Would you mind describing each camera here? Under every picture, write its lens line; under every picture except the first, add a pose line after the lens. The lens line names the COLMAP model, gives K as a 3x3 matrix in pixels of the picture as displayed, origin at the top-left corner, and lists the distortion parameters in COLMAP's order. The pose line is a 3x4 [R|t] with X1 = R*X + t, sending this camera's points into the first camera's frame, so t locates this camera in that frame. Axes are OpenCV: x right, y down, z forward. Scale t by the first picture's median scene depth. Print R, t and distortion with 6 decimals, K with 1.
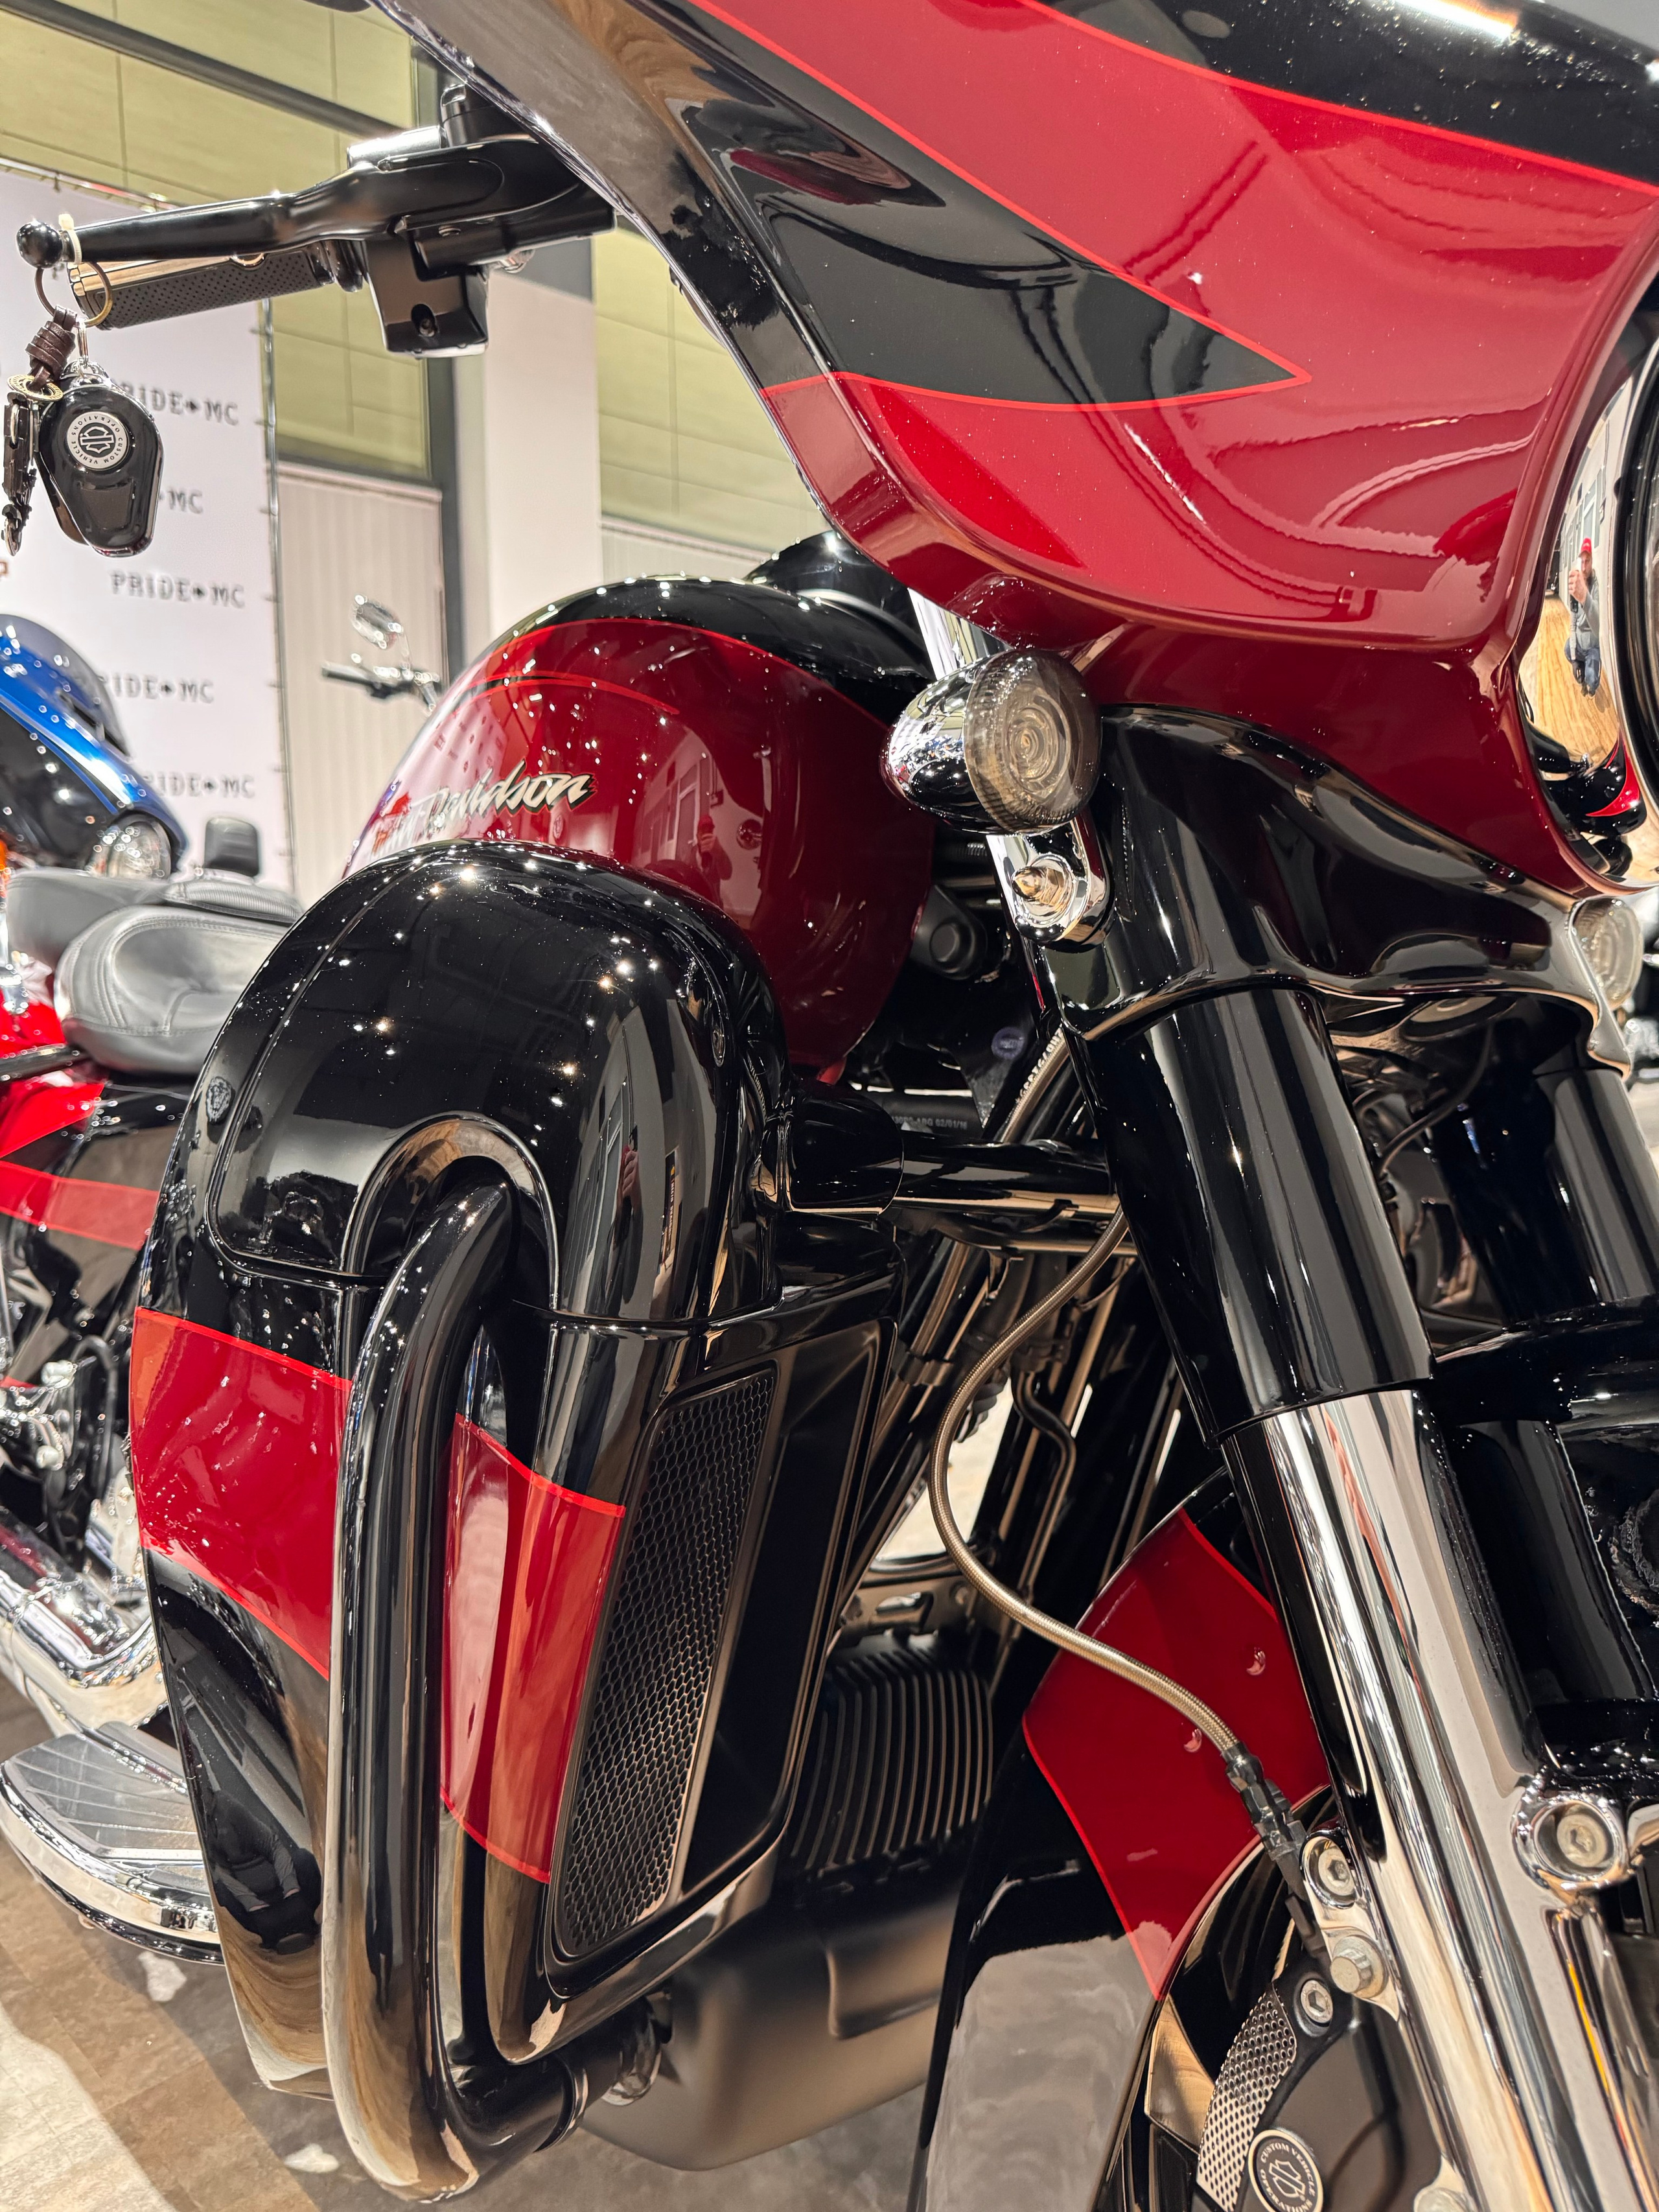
lens RADIAL K [[1591.1, 0, 837.1], [0, 1591.1, 1122.7], [0, 0, 1]] dist [-0.010326, -0.006814]
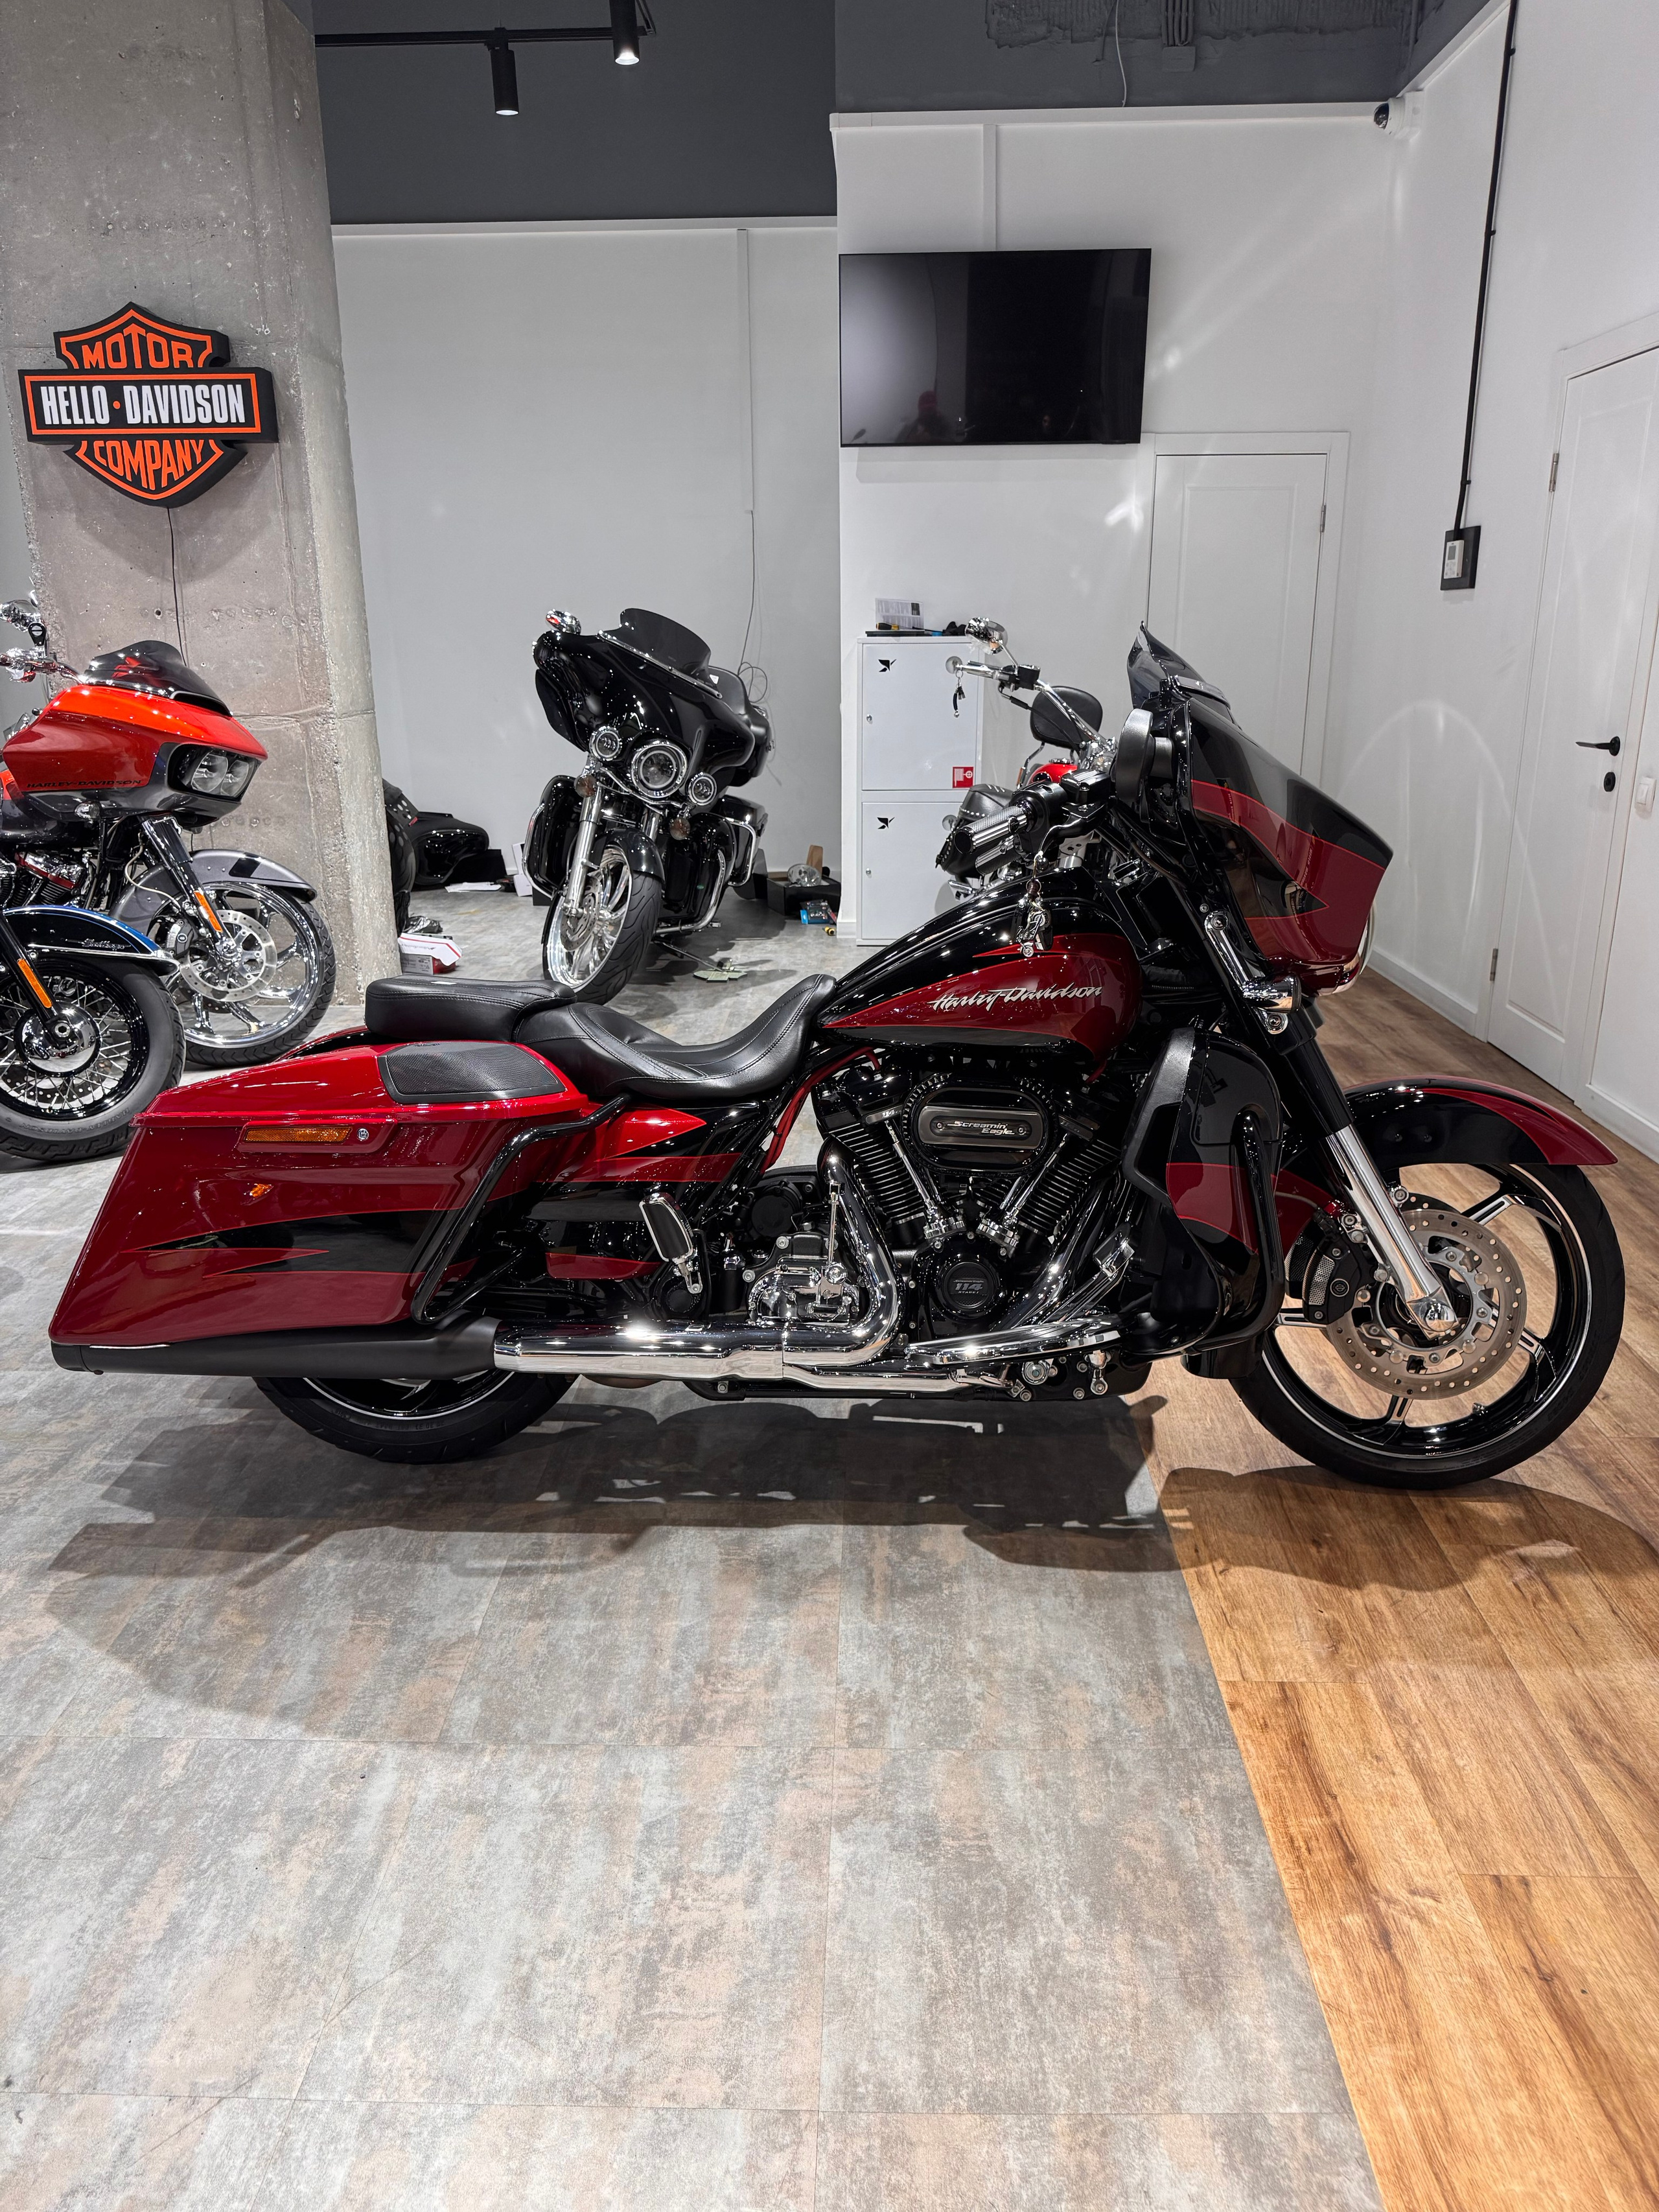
lens RADIAL K [[1566.5, 0, 829.5], [0, 1566.5, 1106.0], [0, 0, 1]] dist [0.000118, -0.001673]
pose [[0.730539, -0.199149, 0.653187, -2.472087], [0.095466, 0.976921, 0.191080, -0.607070], [-0.676165, -0.077235, 0.732691, -0.939983]]
